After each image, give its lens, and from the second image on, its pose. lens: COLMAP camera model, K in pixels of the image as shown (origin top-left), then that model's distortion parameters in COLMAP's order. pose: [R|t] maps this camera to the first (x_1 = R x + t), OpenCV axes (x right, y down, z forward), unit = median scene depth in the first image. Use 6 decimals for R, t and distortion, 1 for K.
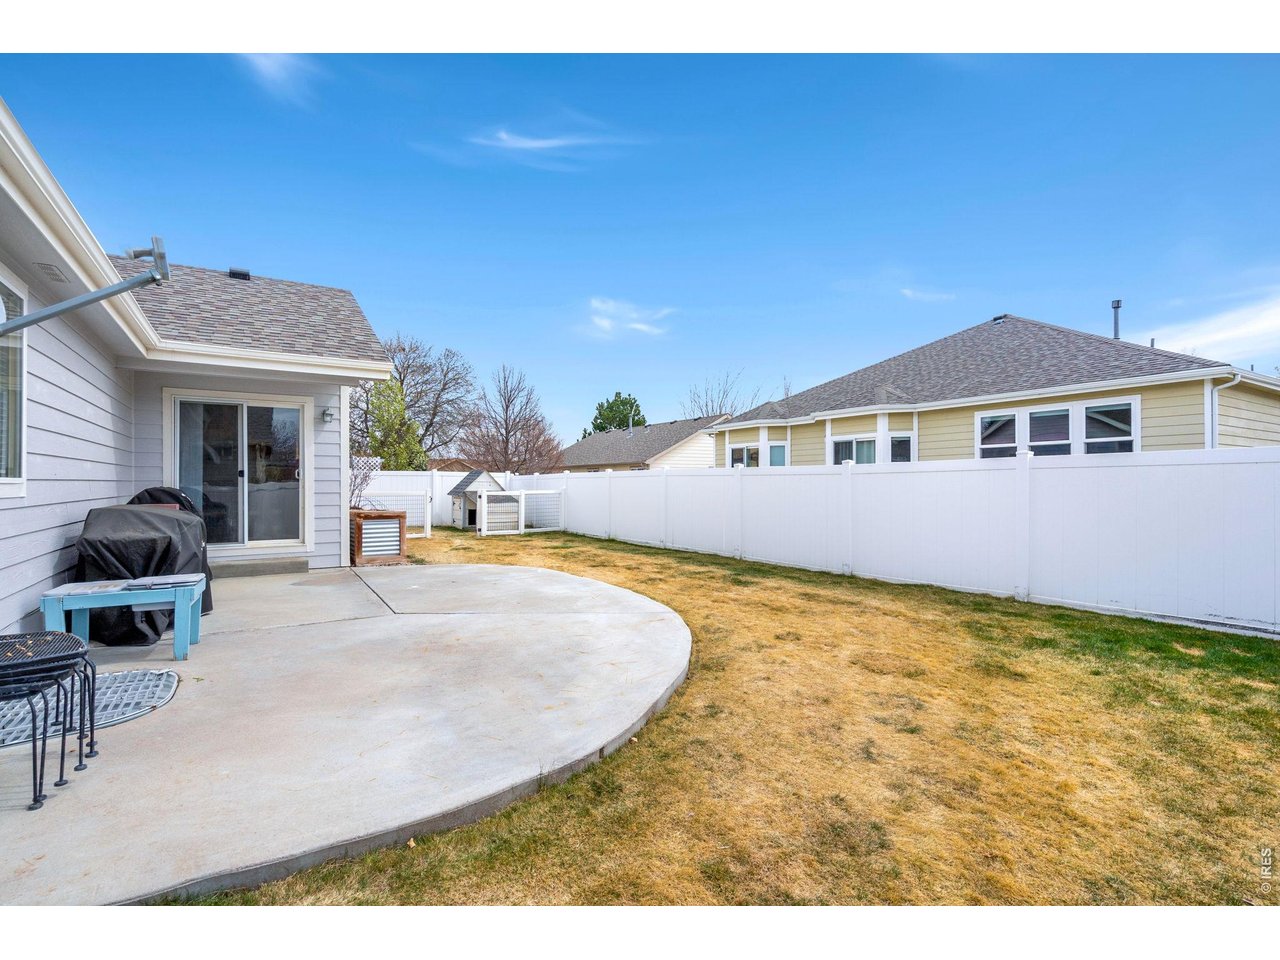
lens RADIAL K [[620.5, 0, 640.0], [0, 620.5, 480.0], [0, 0, 1]] dist [0.000901, 0.000138]
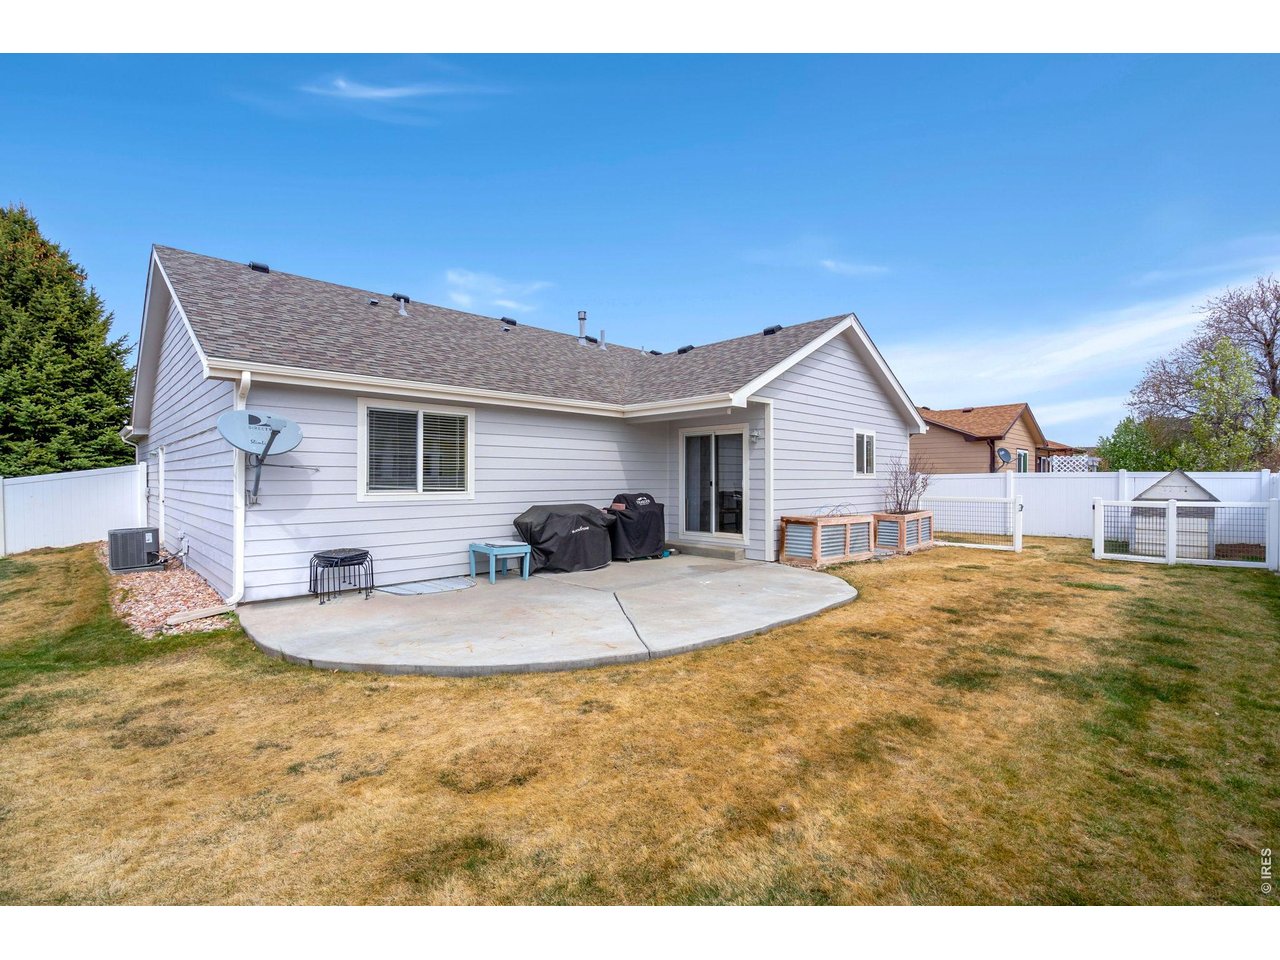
lens RADIAL K [[587.2, 0, 643.5], [0, 587.2, 475.7], [0, 0, 1]] dist [-0.000170, 0.000088]
pose [[0.194499, -0.003713, -0.980896, 0.585337], [0.004737, 0.999985, -0.002846, -0.023294], [0.980891, -0.004093, 0.194514, 0.544902]]
